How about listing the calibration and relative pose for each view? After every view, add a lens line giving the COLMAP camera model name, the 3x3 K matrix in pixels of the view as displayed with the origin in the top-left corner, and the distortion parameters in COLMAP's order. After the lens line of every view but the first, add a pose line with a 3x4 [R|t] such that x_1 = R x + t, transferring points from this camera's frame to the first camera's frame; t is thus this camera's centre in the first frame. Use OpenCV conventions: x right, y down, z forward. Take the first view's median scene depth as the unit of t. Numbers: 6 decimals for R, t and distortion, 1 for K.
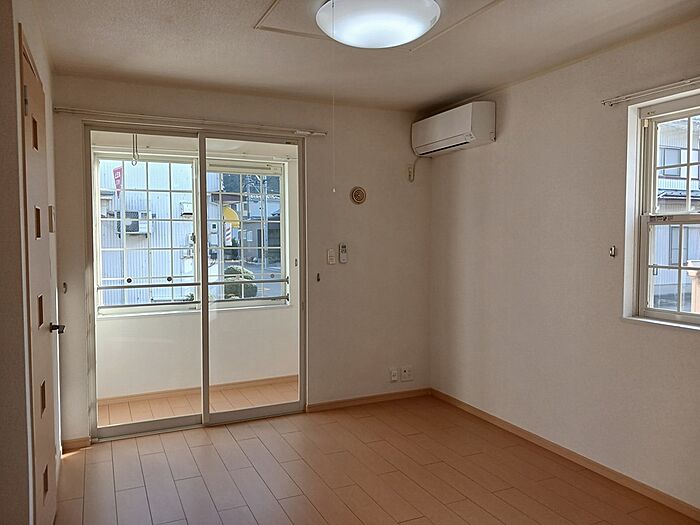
lens RADIAL K [[536.5, 0, 349.5], [0, 536.5, 278.0], [0, 0, 1]] dist [-0.000017, -0.000329]
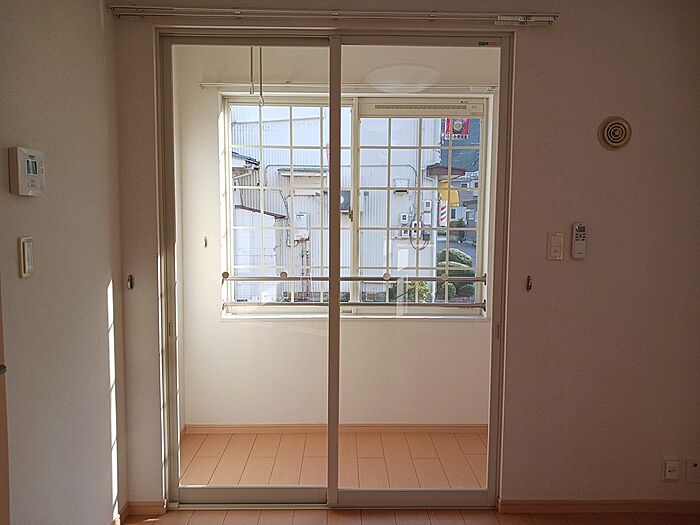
lens RADIAL K [[599.0, 0, 333.1], [0, 599.0, 270.8], [0, 0, 1]] dist [0.012220, -0.002769]
pose [[0.918034, 0.045096, -0.393928, 0.000390], [-0.039784, 0.998974, 0.021645, -0.019037], [0.394500, -0.004199, 0.918886, 0.333137]]
